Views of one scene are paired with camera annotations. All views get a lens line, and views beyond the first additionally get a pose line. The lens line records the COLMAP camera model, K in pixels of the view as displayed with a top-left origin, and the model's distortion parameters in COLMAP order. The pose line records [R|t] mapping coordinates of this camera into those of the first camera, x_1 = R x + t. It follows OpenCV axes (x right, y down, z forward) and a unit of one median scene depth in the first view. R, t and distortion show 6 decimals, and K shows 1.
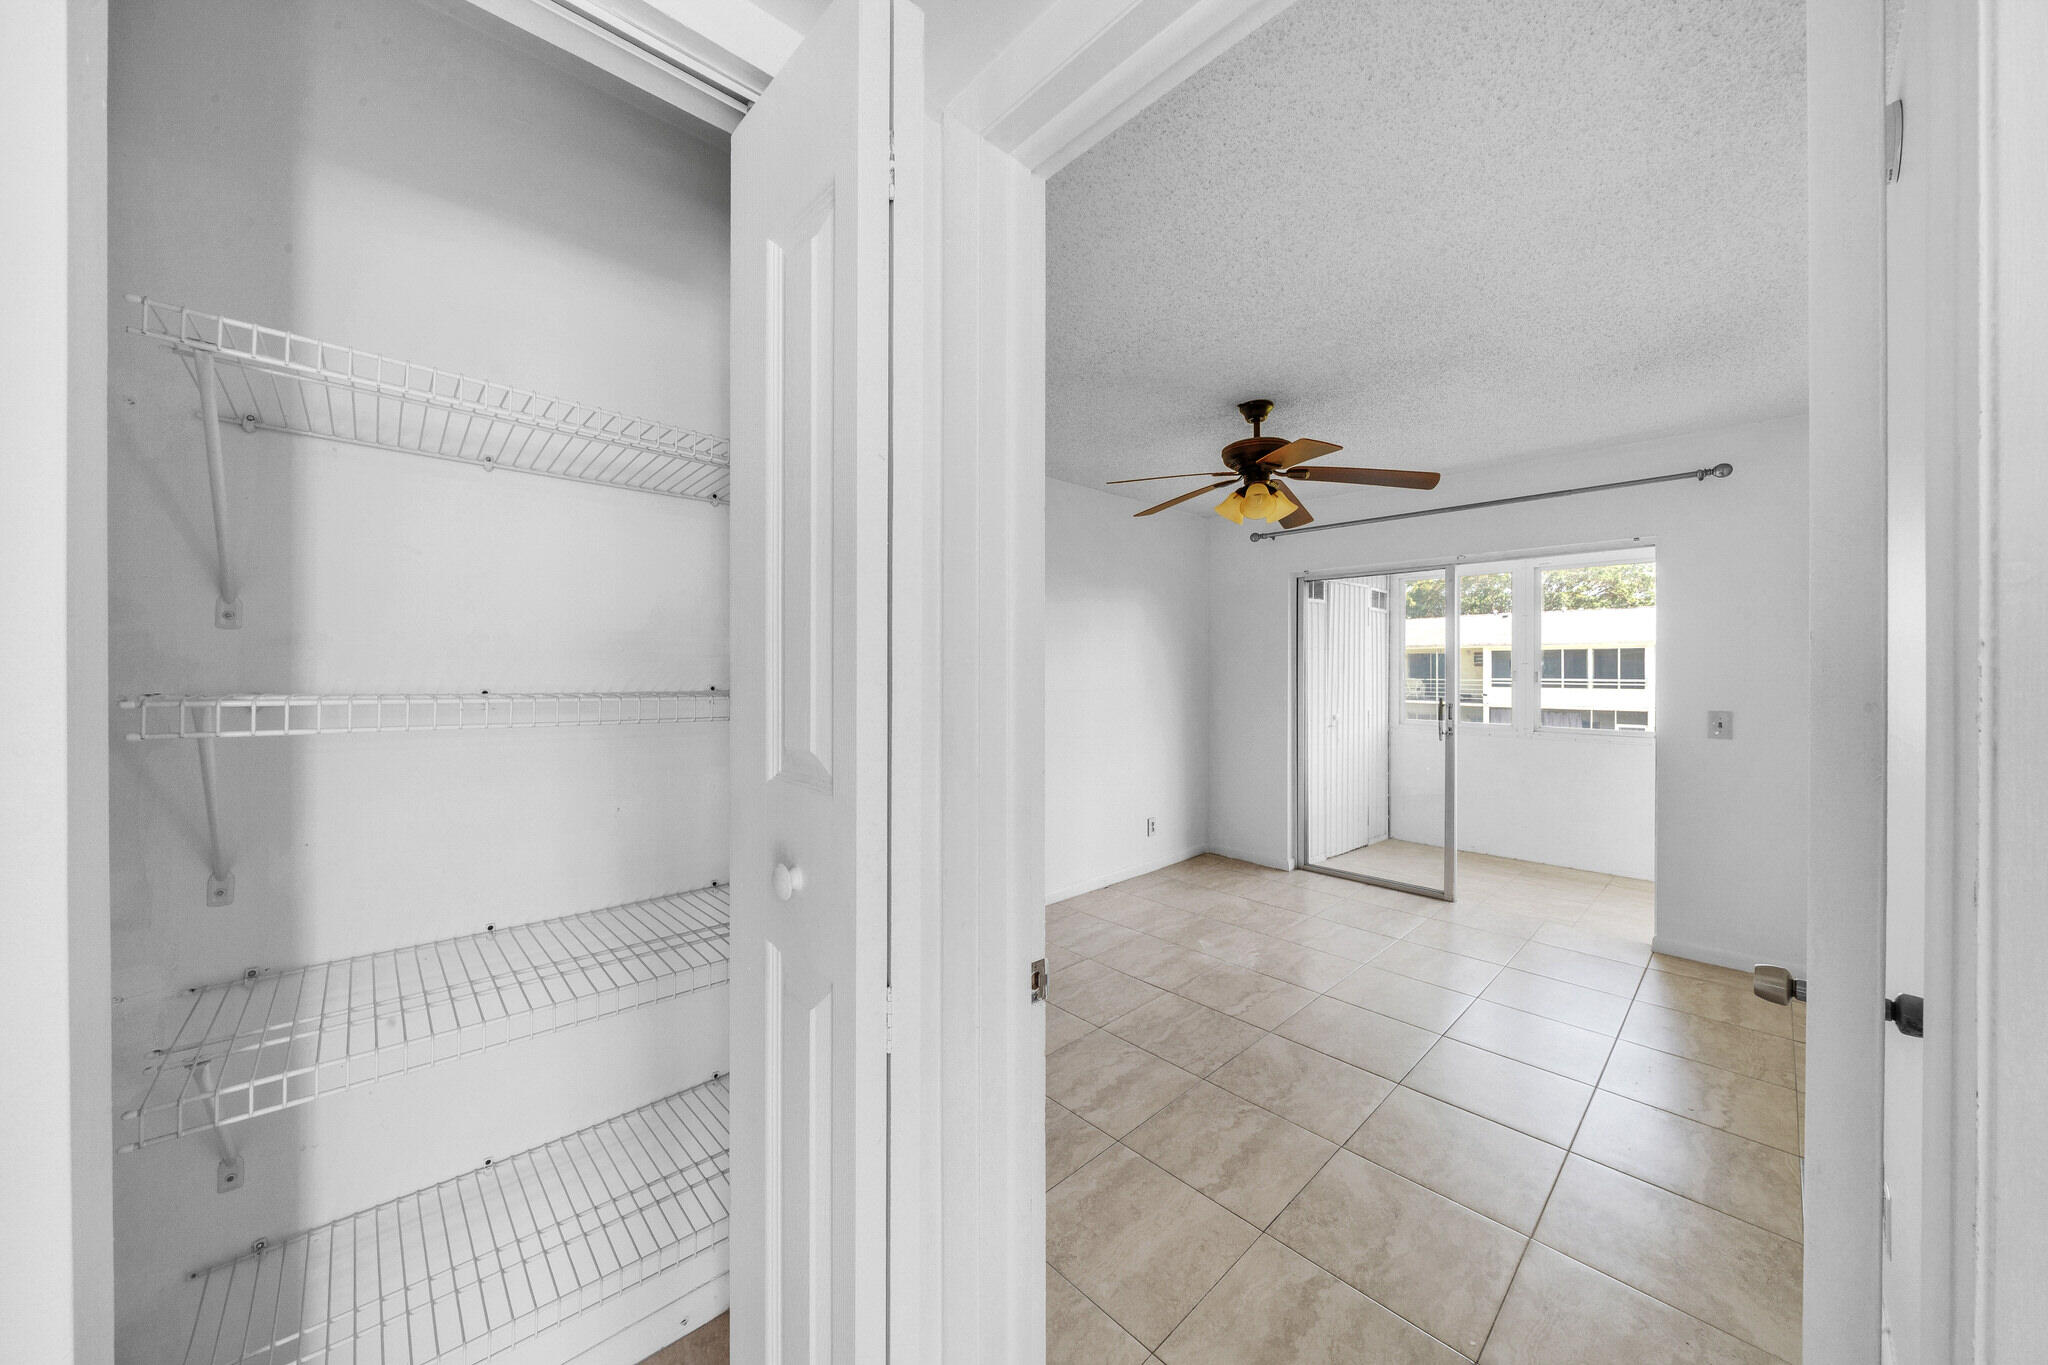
lens RADIAL K [[713.1, 0, 1033.9], [0, 713.1, 661.1], [0, 0, 1]] dist [-0.000382, -0.000090]
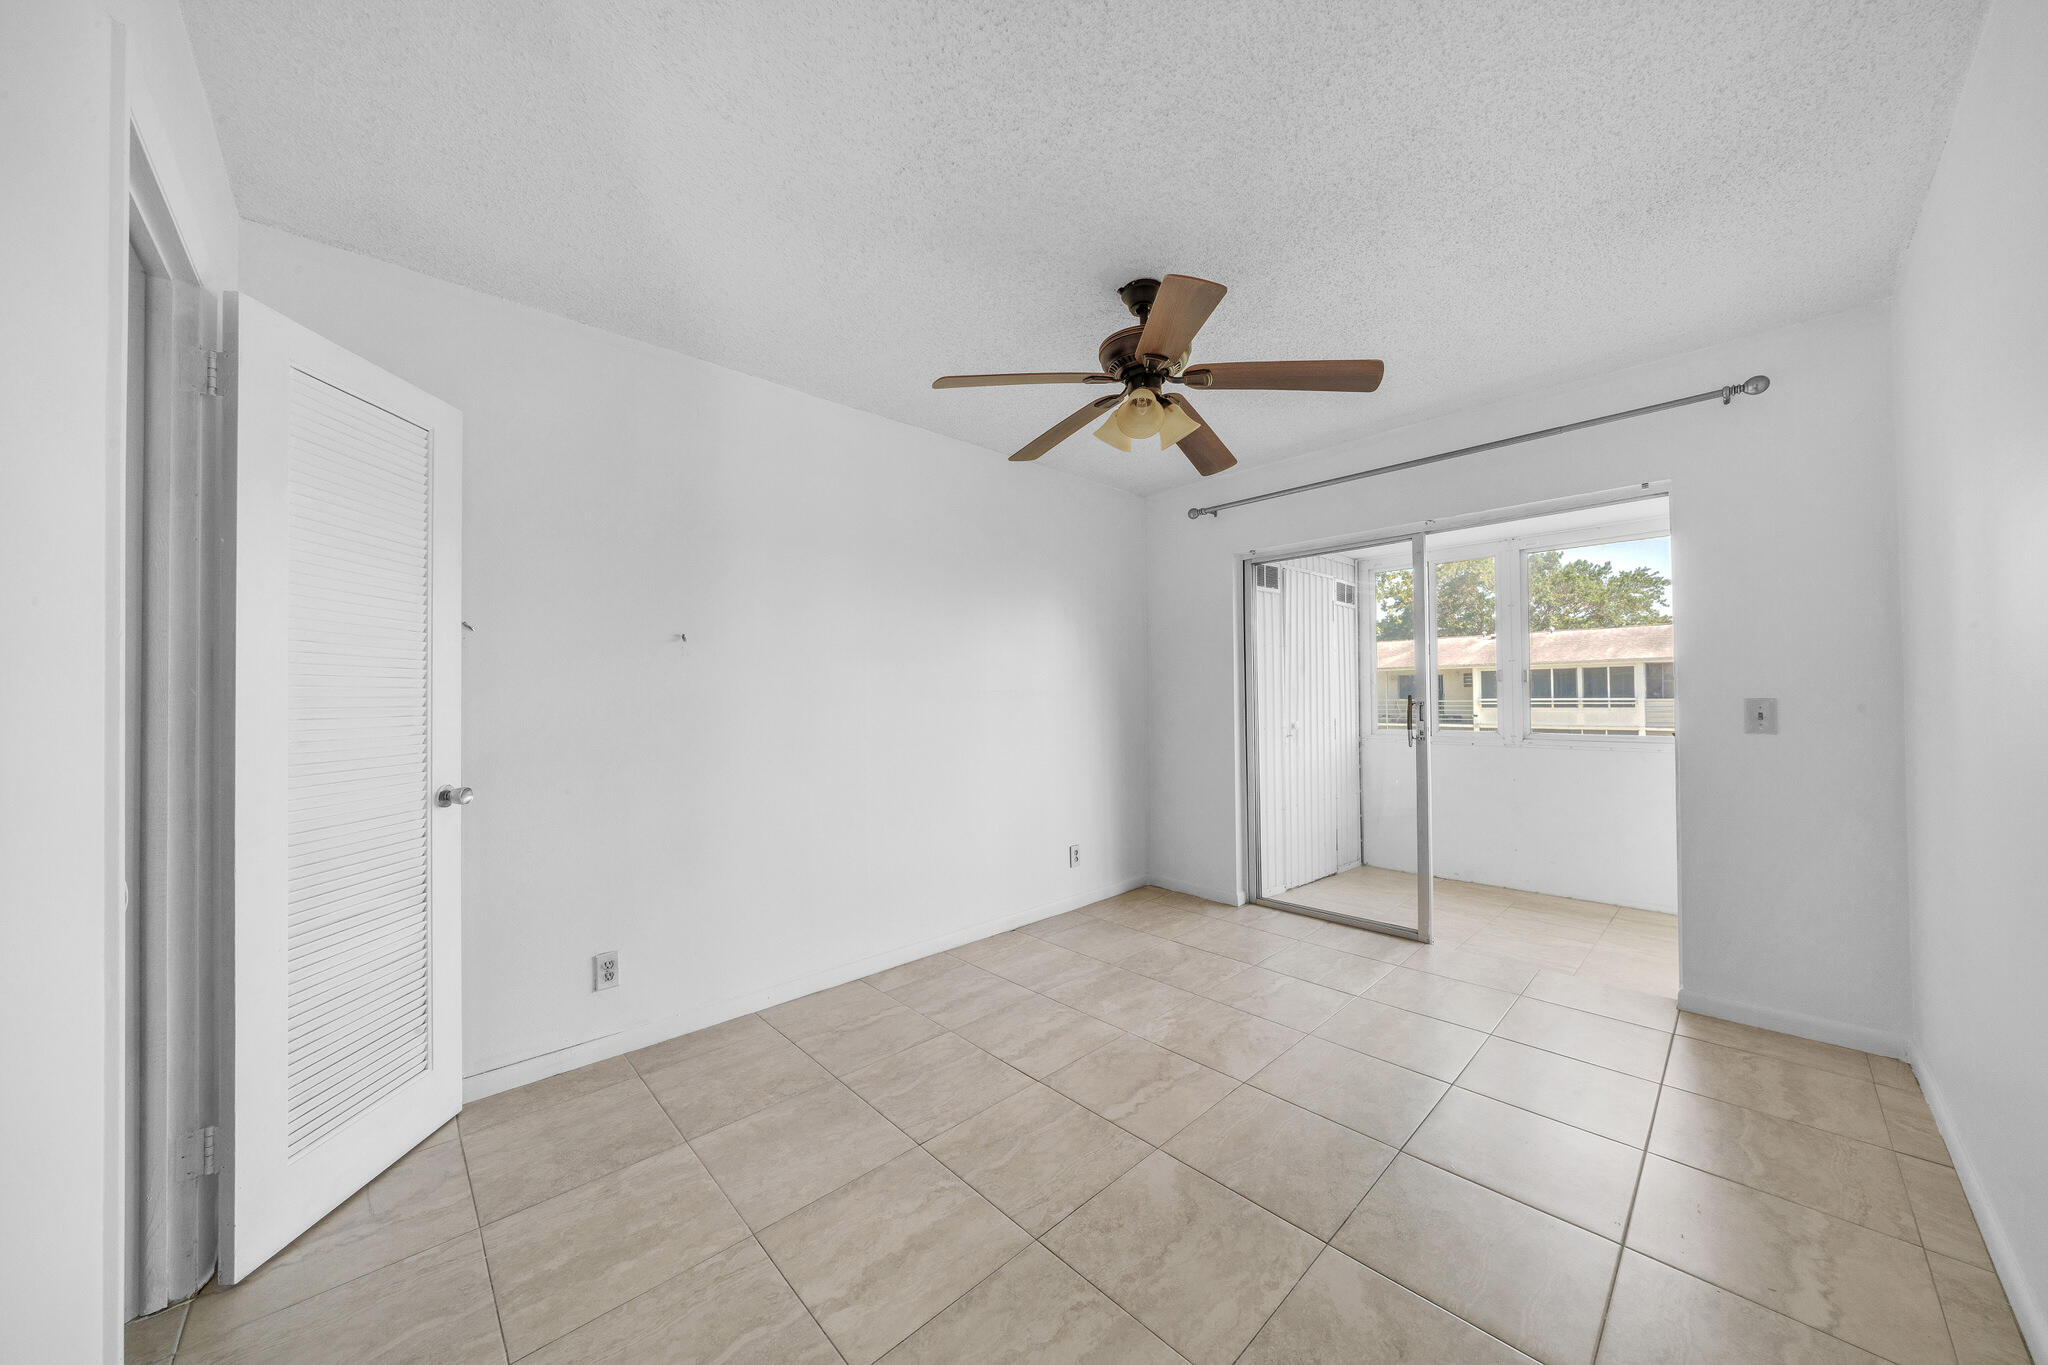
lens RADIAL K [[693.0, 0, 1046.2], [0, 693.0, 682.7], [0, 0, 1]] dist [-0.002544, -0.000074]
pose [[0.999912, -0.010784, 0.007682, 0.146077], [0.010895, 0.999835, -0.014560, 0.044953], [-0.007524, 0.014643, 0.999864, 0.204466]]
